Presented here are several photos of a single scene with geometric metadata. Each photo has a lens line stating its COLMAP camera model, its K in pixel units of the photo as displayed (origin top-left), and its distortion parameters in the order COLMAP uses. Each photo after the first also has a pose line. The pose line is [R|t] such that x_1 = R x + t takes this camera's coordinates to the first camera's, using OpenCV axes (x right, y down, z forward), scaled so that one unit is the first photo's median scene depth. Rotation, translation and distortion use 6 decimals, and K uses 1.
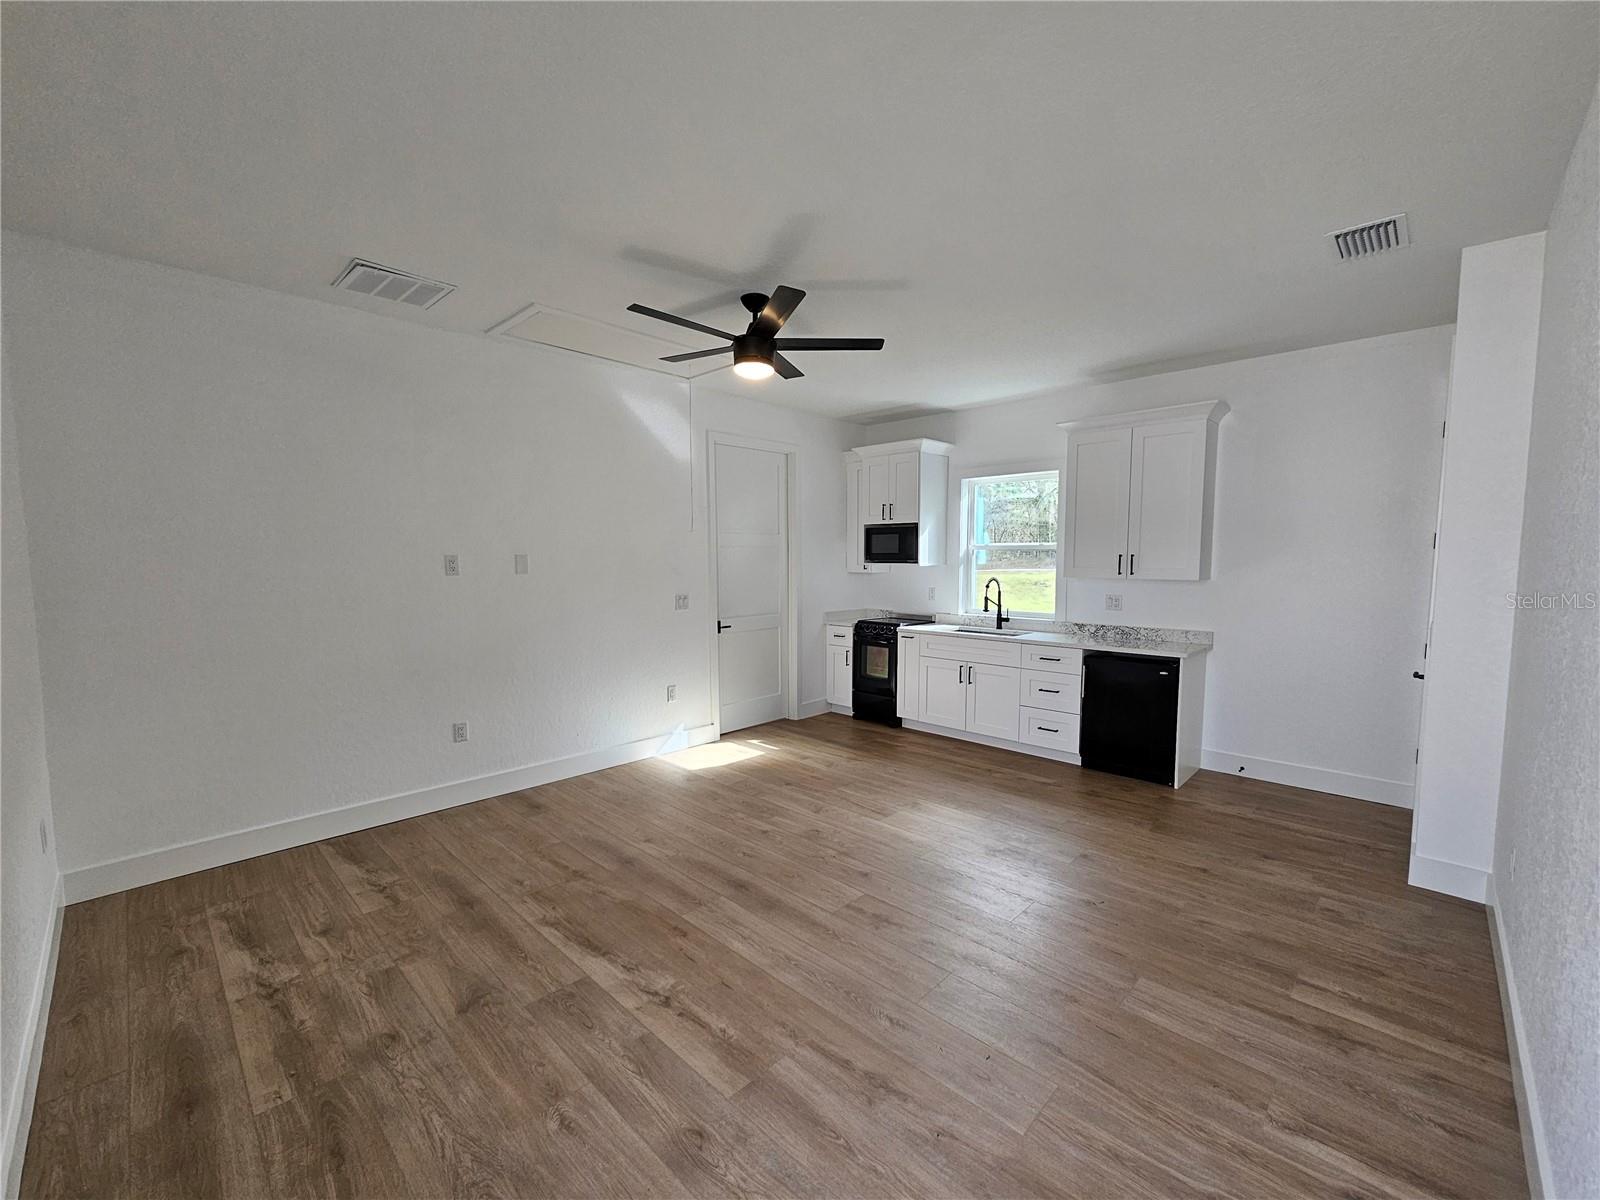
lens RADIAL K [[656.3, 0, 801.1], [0, 656.3, 606.8], [0, 0, 1]] dist [-0.002861, 0.000278]
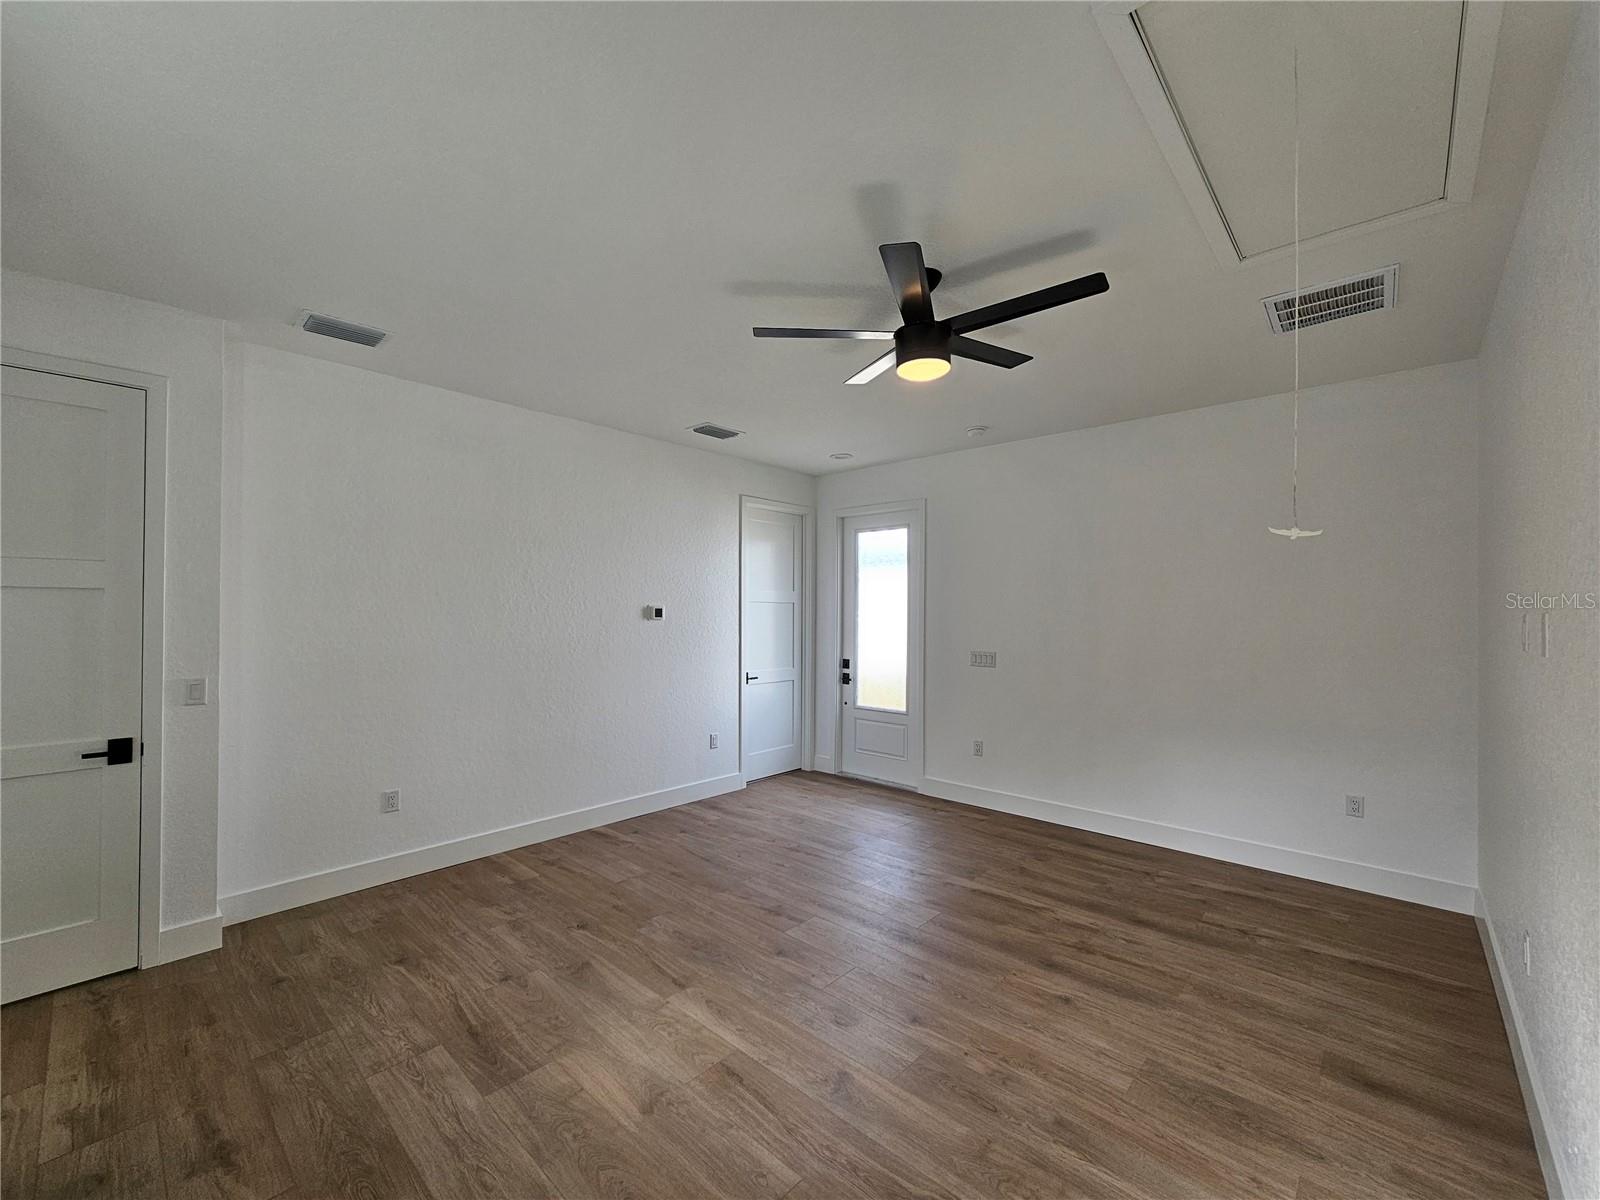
lens RADIAL K [[656.3, 0, 801.1], [0, 656.3, 606.8], [0, 0, 1]] dist [-0.002861, 0.000278]
pose [[-0.999636, -0.005557, -0.026382, 0.069500], [-0.007369, 0.997583, 0.069091, -0.107493], [0.025934, 0.069260, -0.997261, 1.380510]]
